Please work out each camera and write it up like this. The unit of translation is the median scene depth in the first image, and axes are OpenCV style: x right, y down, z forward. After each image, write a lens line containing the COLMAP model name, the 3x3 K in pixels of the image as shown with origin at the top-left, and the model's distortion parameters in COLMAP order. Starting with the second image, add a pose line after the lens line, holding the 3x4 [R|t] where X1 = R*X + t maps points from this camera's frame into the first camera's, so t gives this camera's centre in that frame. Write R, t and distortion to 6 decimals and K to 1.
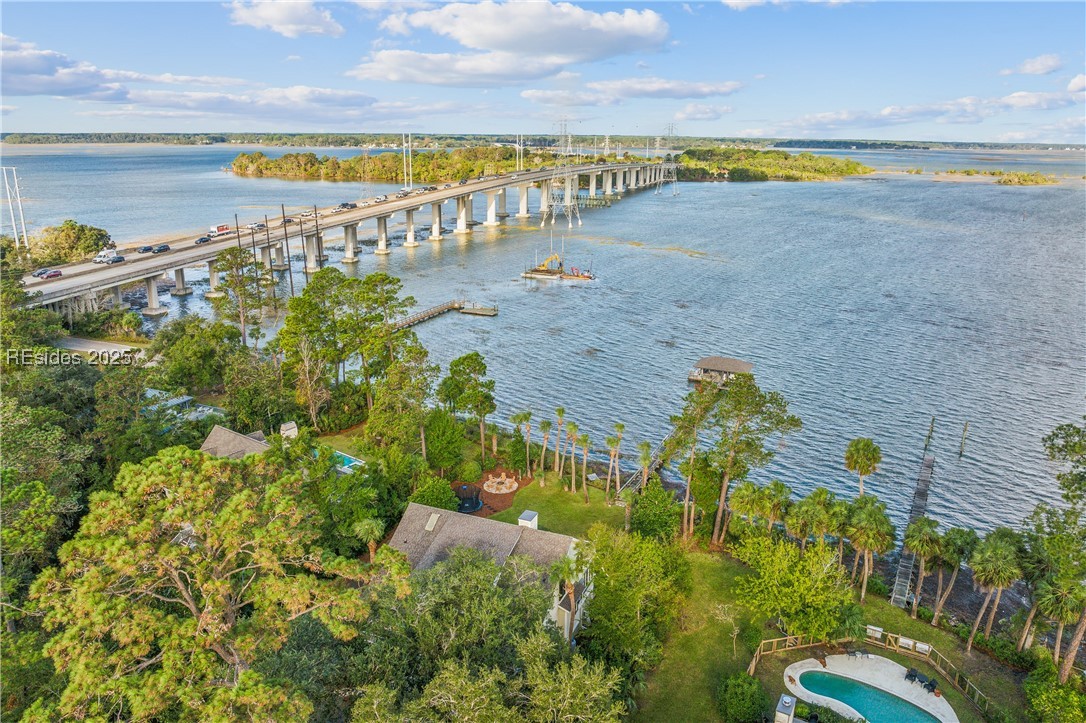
lens RADIAL K [[761.8, 0, 543.0], [0, 761.8, 361.5], [0, 0, 1]] dist [-0.040436, -0.001646]
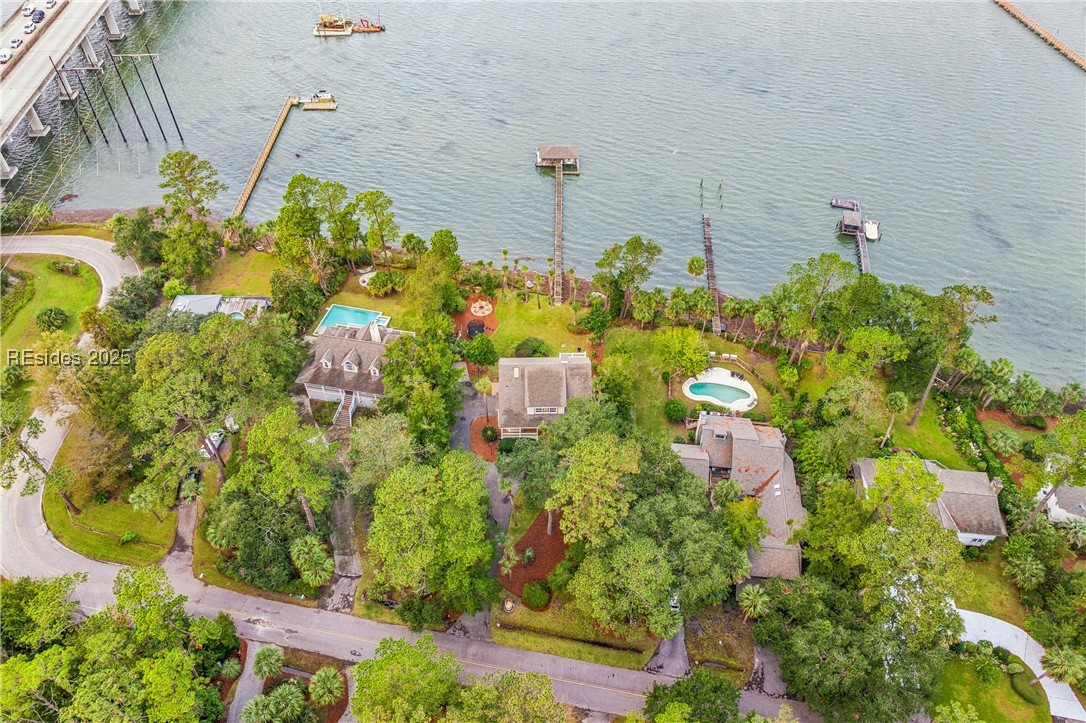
lens RADIAL K [[753.9, 0, 543.0], [0, 753.9, 361.5], [0, 0, 1]] dist [-0.036502, 0.004321]
pose [[0.914291, -0.290763, 0.282010, -0.595235], [0.120340, 0.859768, 0.496303, -0.730258], [-0.386770, -0.419828, 0.821068, -0.561832]]
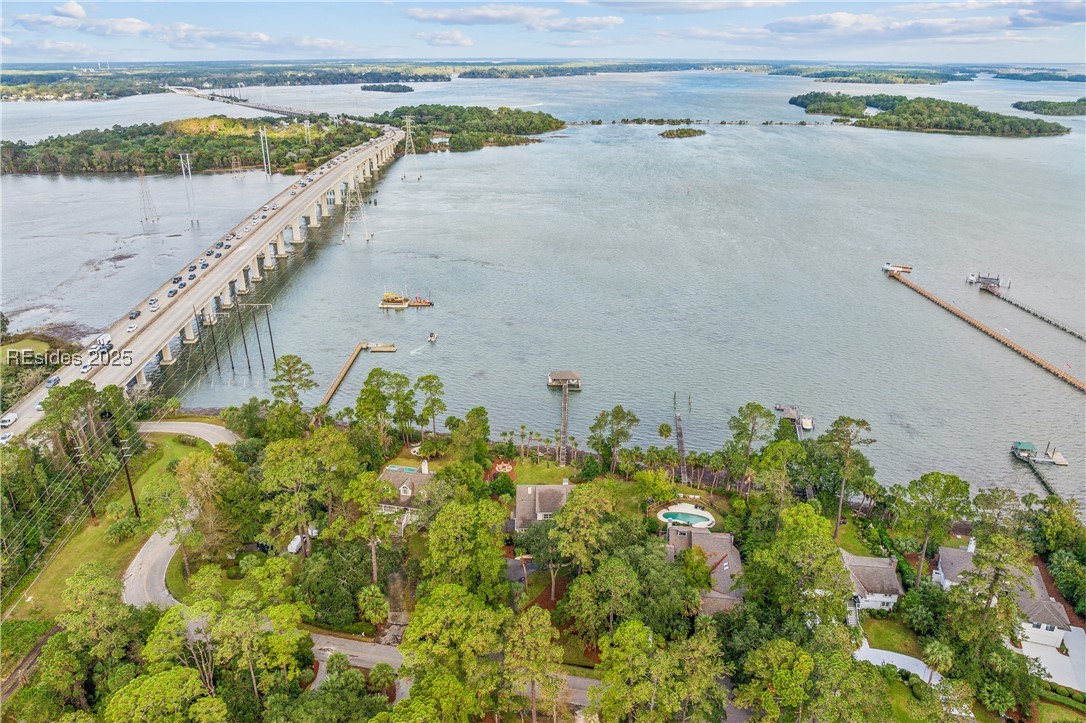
lens RADIAL K [[753.9, 0, 543.0], [0, 753.9, 361.5], [0, 0, 1]] dist [-0.036502, 0.004321]
pose [[0.922889, -0.152078, 0.353764, -0.919262], [0.119517, 0.986464, 0.112273, -0.491604], [-0.366049, -0.061335, 0.928572, -1.337330]]
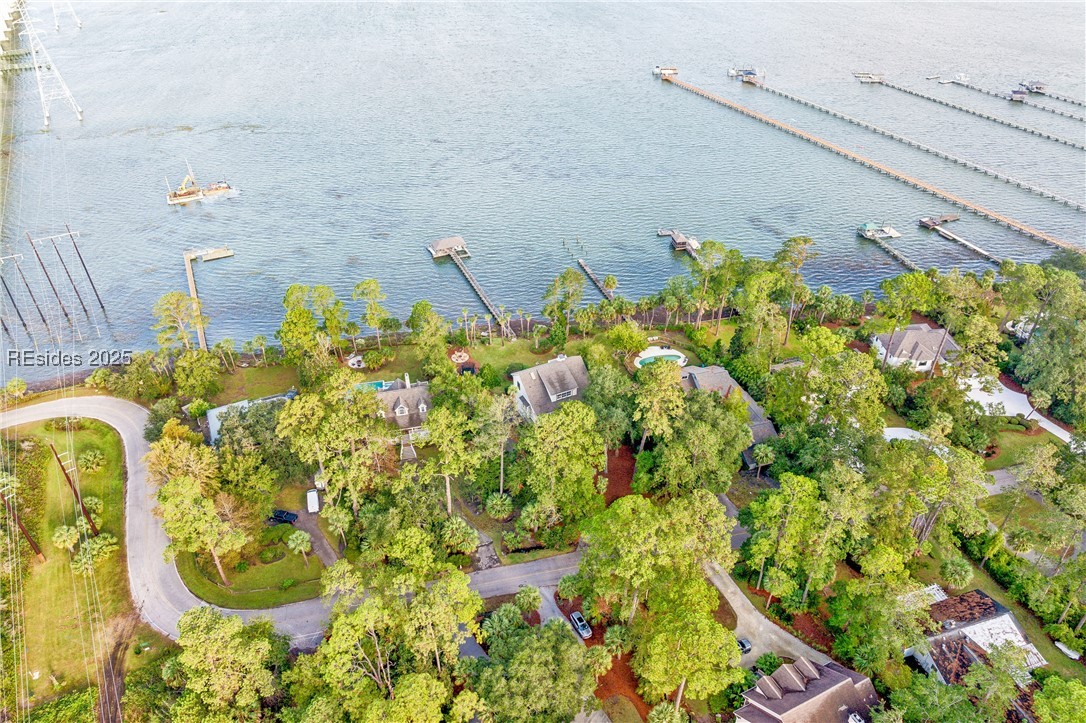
lens RADIAL K [[761.8, 0, 543.0], [0, 761.8, 361.5], [0, 0, 1]] dist [-0.040436, -0.001646]
pose [[0.666128, -0.445831, 0.597920, -1.584326], [0.233489, 0.886033, 0.400535, -0.822301], [-0.708347, -0.127200, 0.694308, -0.766111]]
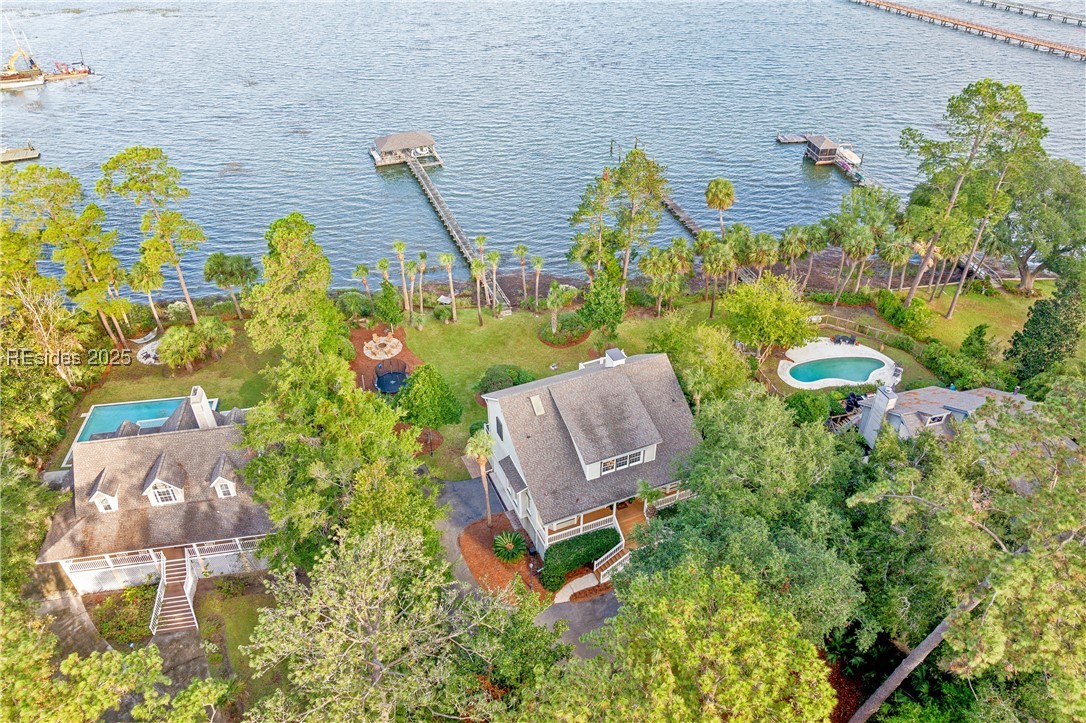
lens RADIAL K [[761.8, 0, 543.0], [0, 761.8, 361.5], [0, 0, 1]] dist [-0.040436, -0.001646]
pose [[0.699752, -0.430800, 0.569876, -0.629355], [0.217878, 0.888405, 0.404061, -0.203625], [-0.680350, -0.158579, 0.715525, 0.333699]]
